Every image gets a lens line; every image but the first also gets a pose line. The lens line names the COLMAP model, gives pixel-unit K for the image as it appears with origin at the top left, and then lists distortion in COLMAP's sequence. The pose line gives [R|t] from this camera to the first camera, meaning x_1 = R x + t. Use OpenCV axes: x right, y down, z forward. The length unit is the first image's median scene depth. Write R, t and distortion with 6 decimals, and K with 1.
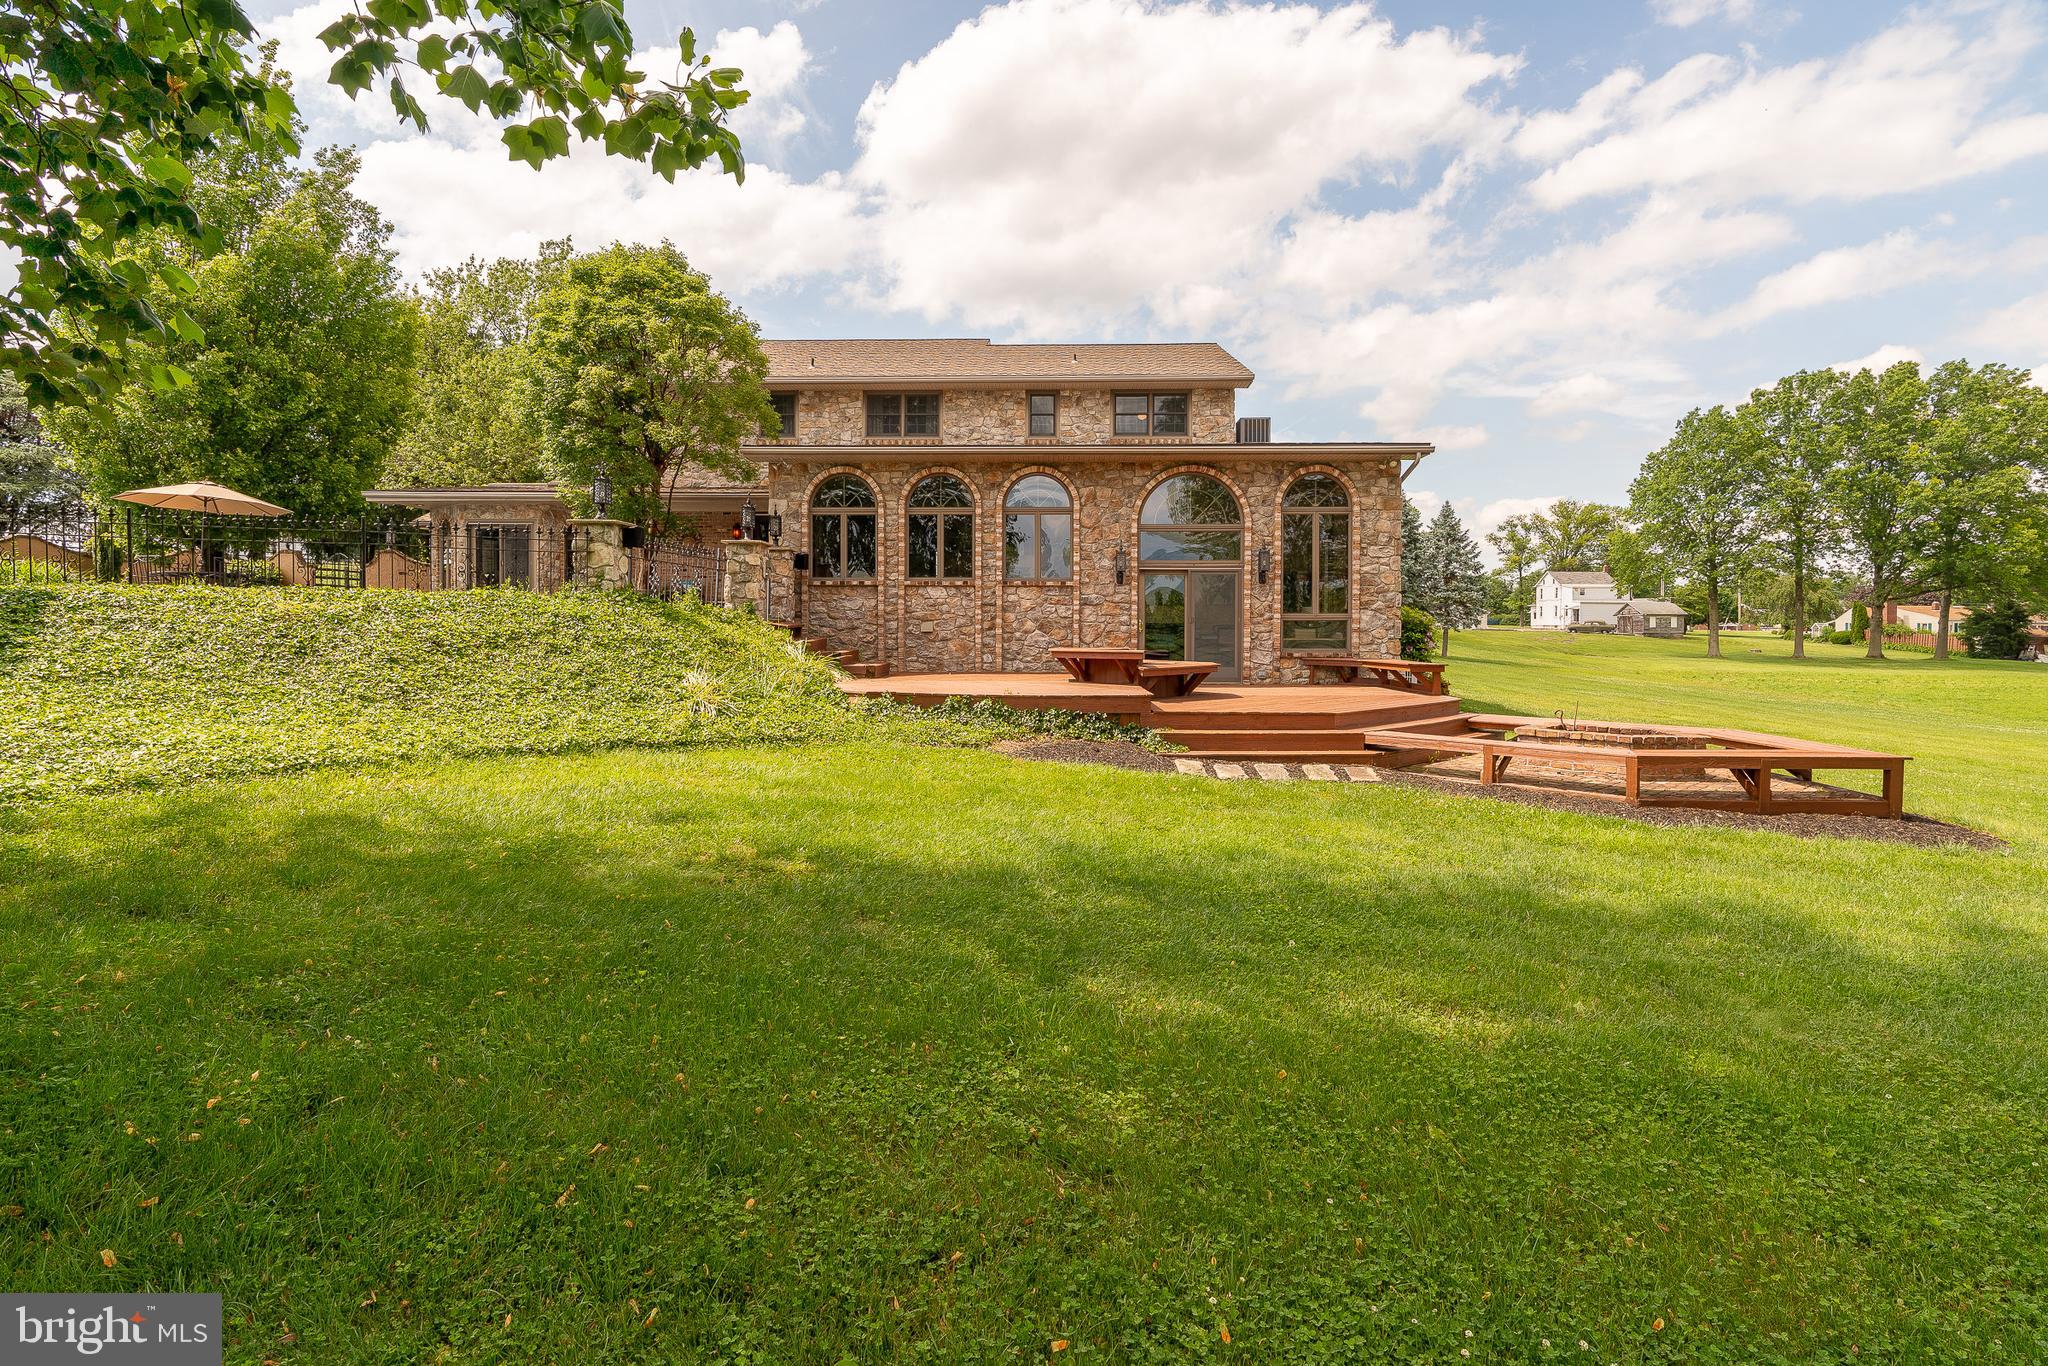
lens RADIAL K [[1007.1, 0, 1021.0], [0, 1007.1, 626.7], [0, 0, 1]] dist [0.002561, 0.000635]
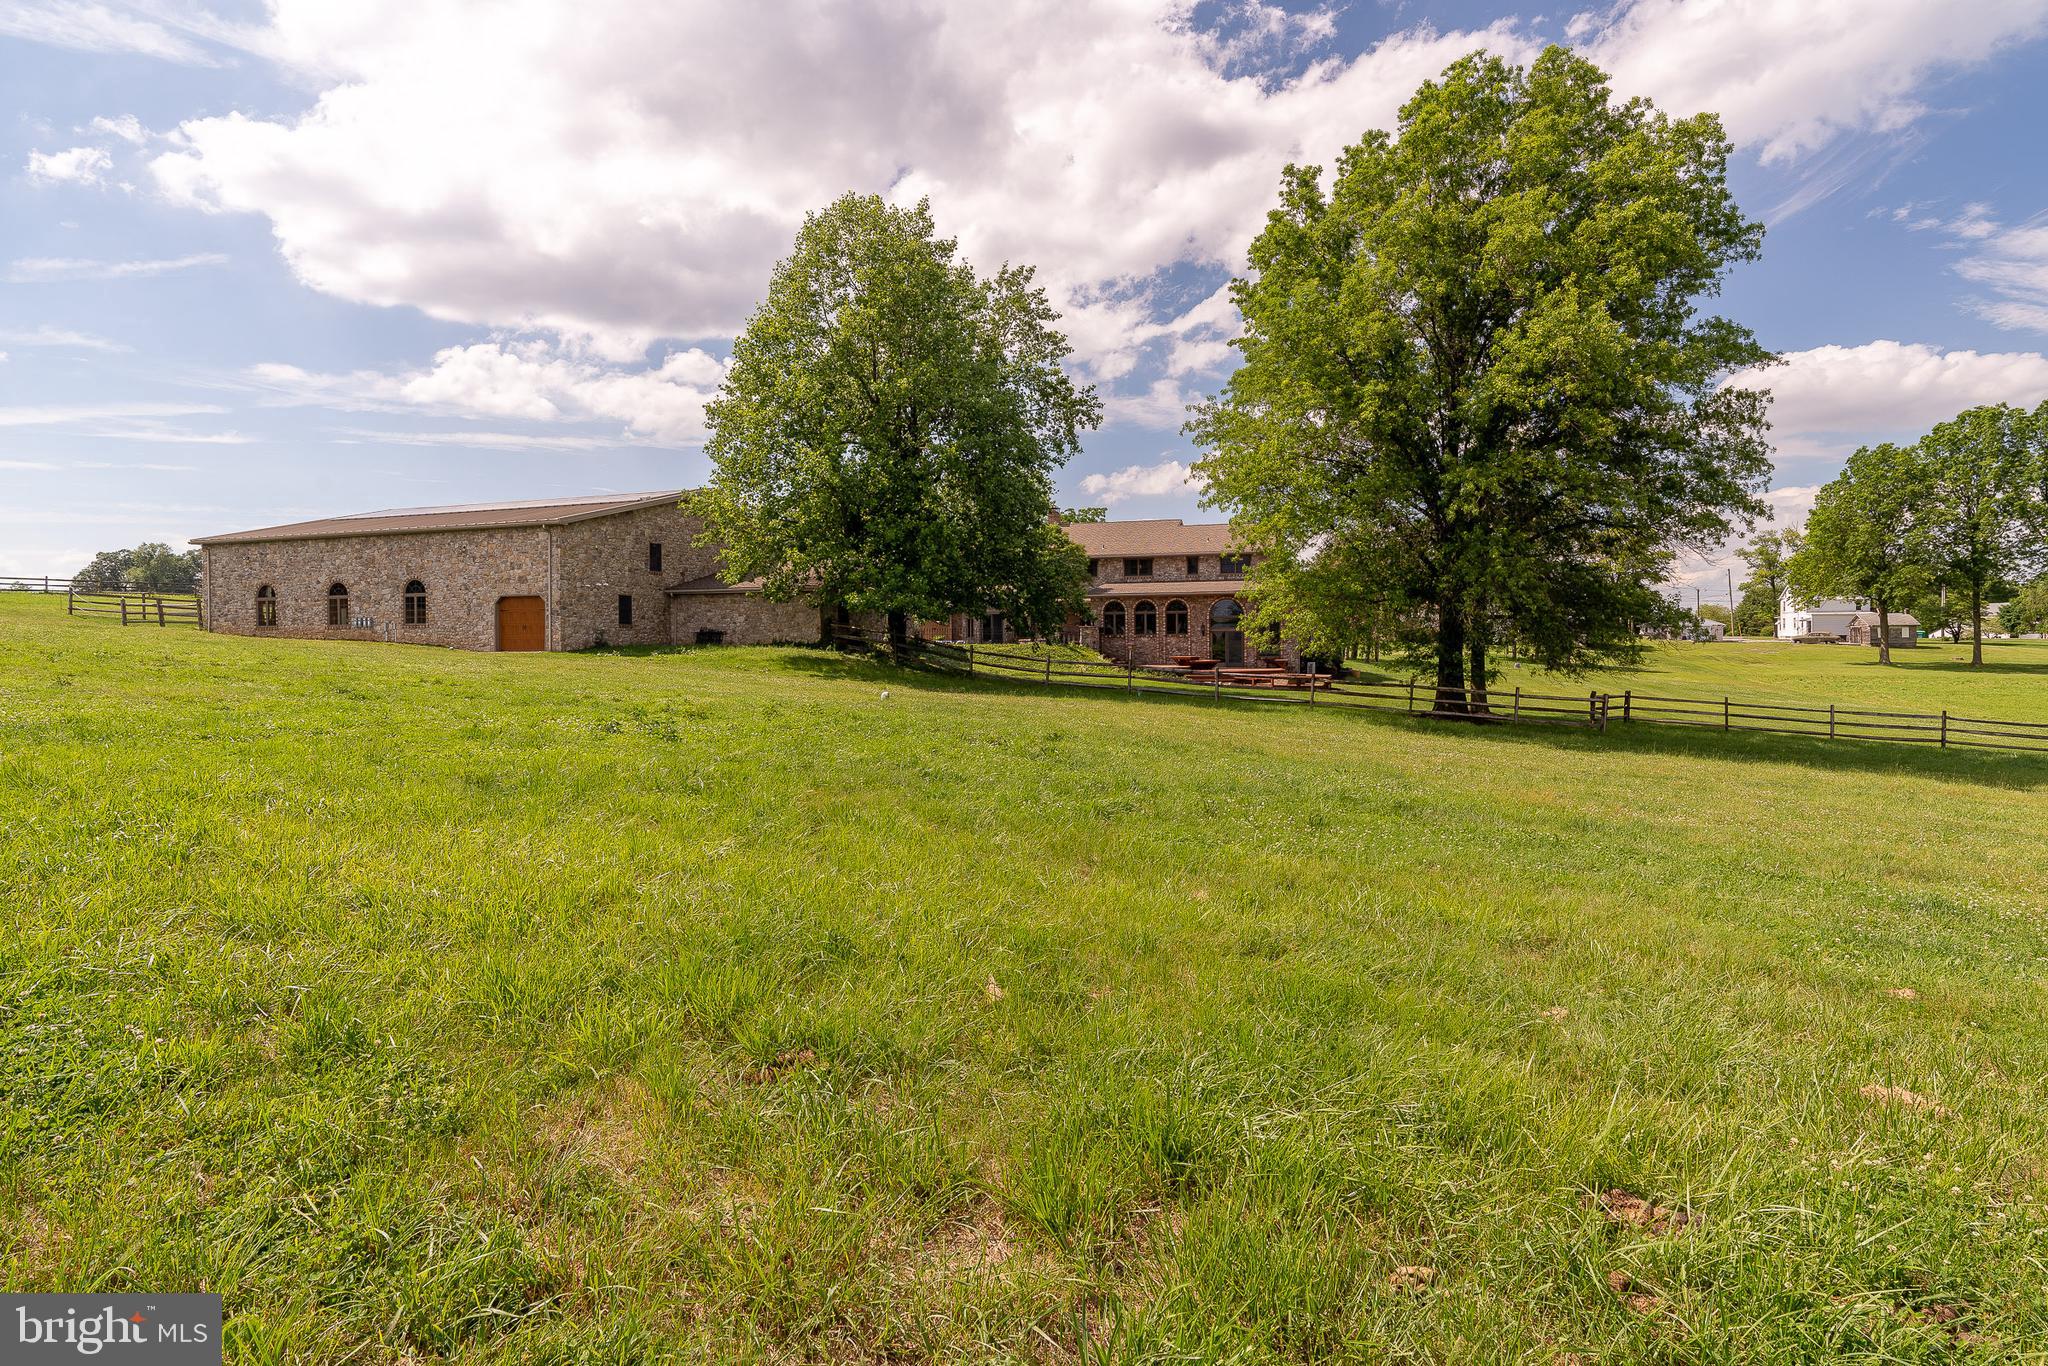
lens RADIAL K [[1127.1, 0, 1017.8], [0, 1127.1, 647.4], [0, 0, 1]] dist [-0.006763, 0.014573]
pose [[0.962647, -0.006886, -0.270672, 0.486314], [0.008995, 0.999938, 0.006552, -0.034302], [0.270610, -0.008742, 0.962649, -2.477645]]
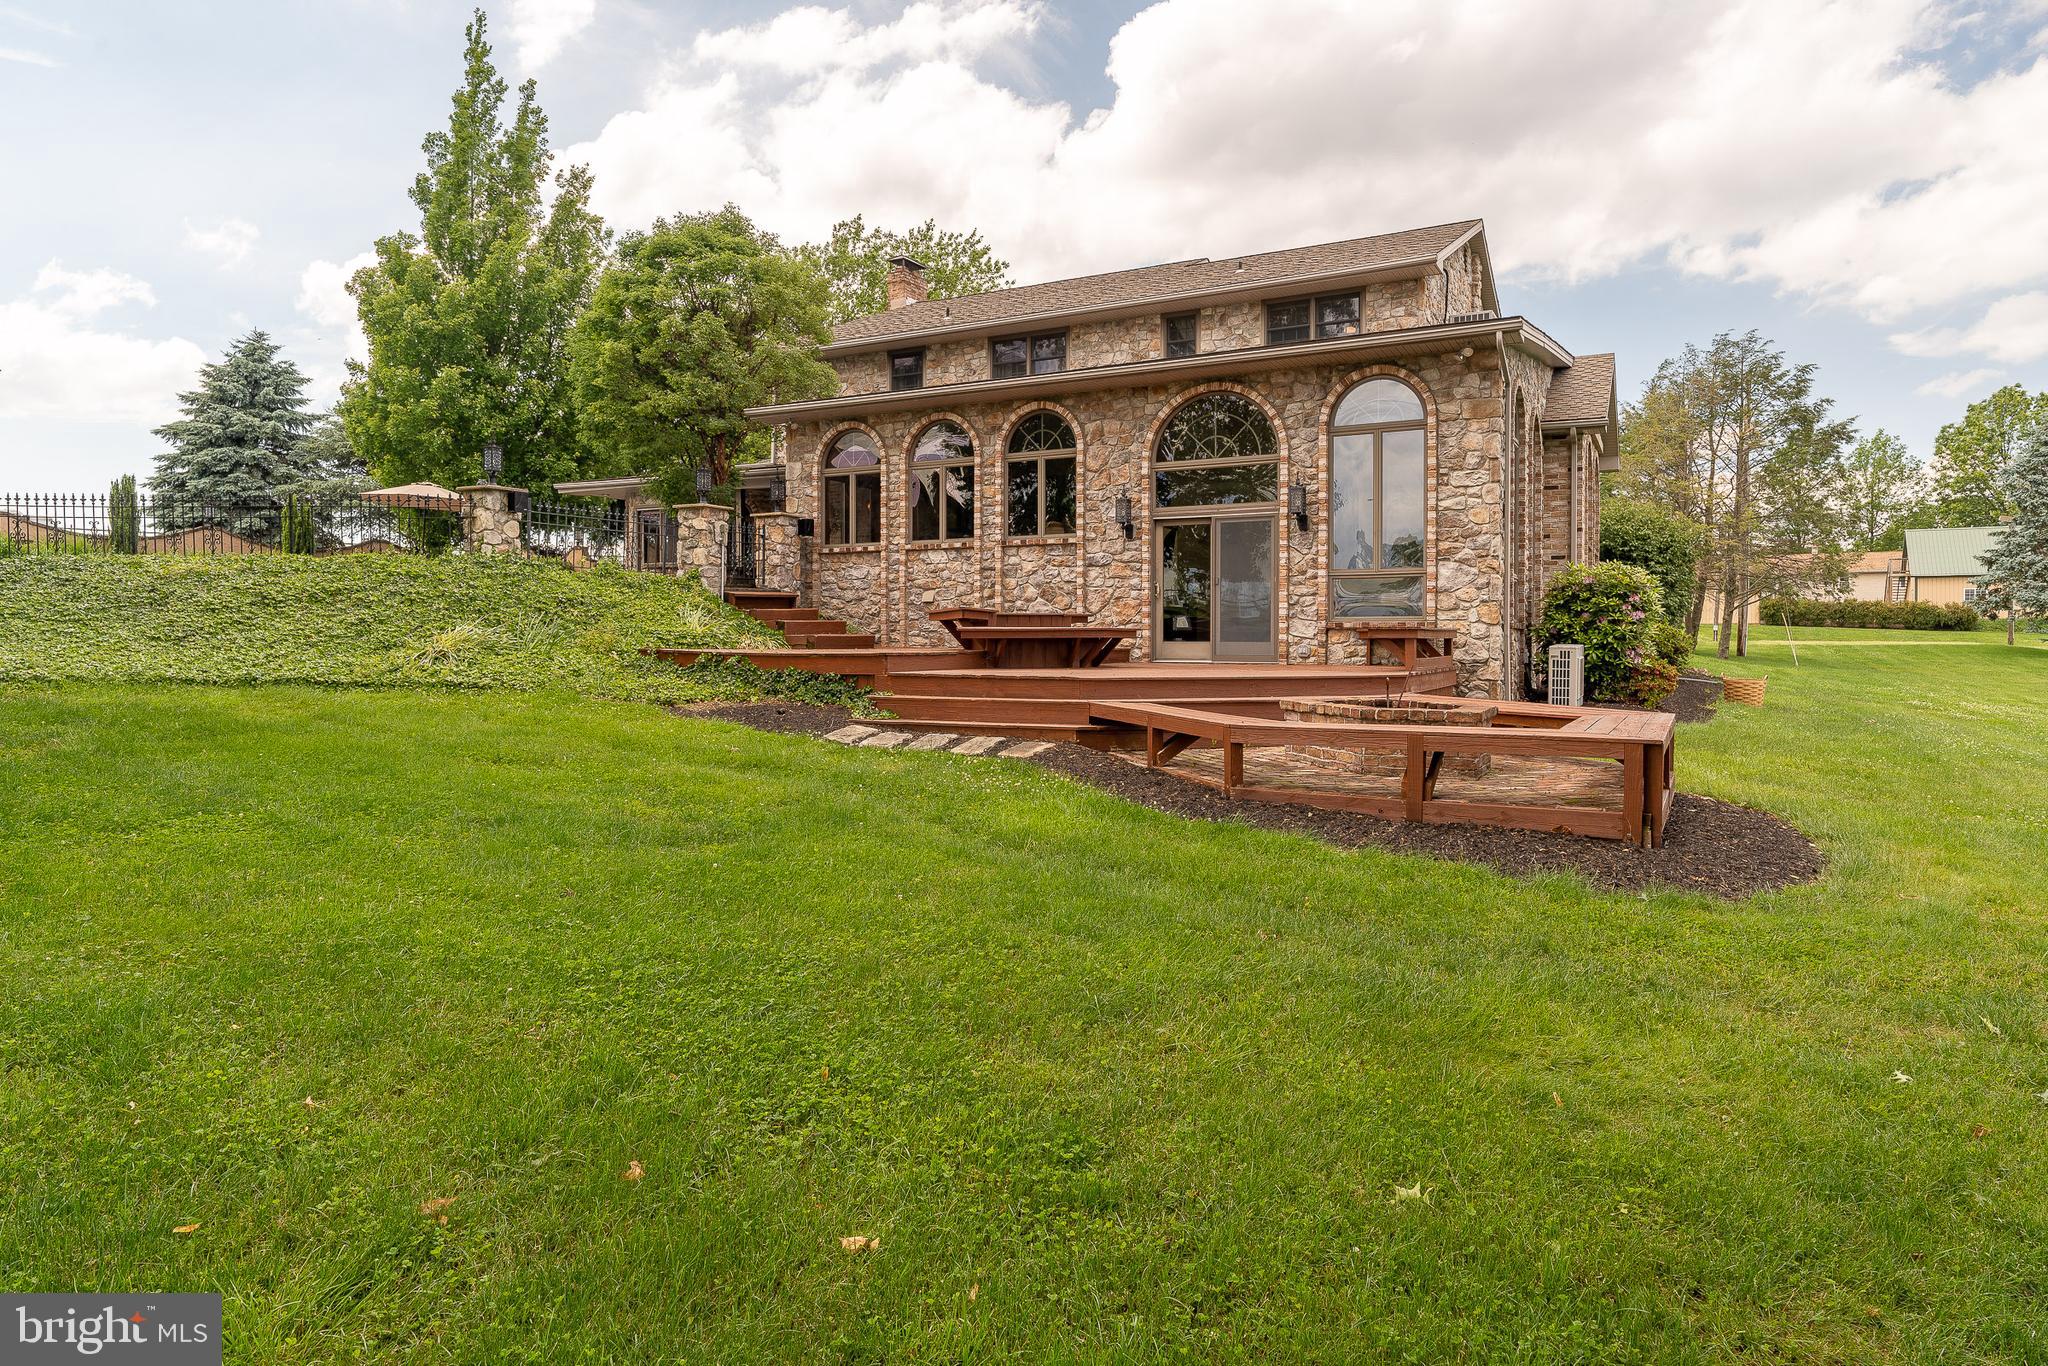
lens RADIAL K [[1198.9, 0, 1023.0], [0, 1198.9, 645.0], [0, 0, 1]] dist [0.001116, 0.000000]
pose [[0.891543, 0.001151, -0.452934, 0.455920], [0.001688, 0.999981, 0.005862, 0.036746], [0.452932, -0.005991, 0.891525, 0.105369]]
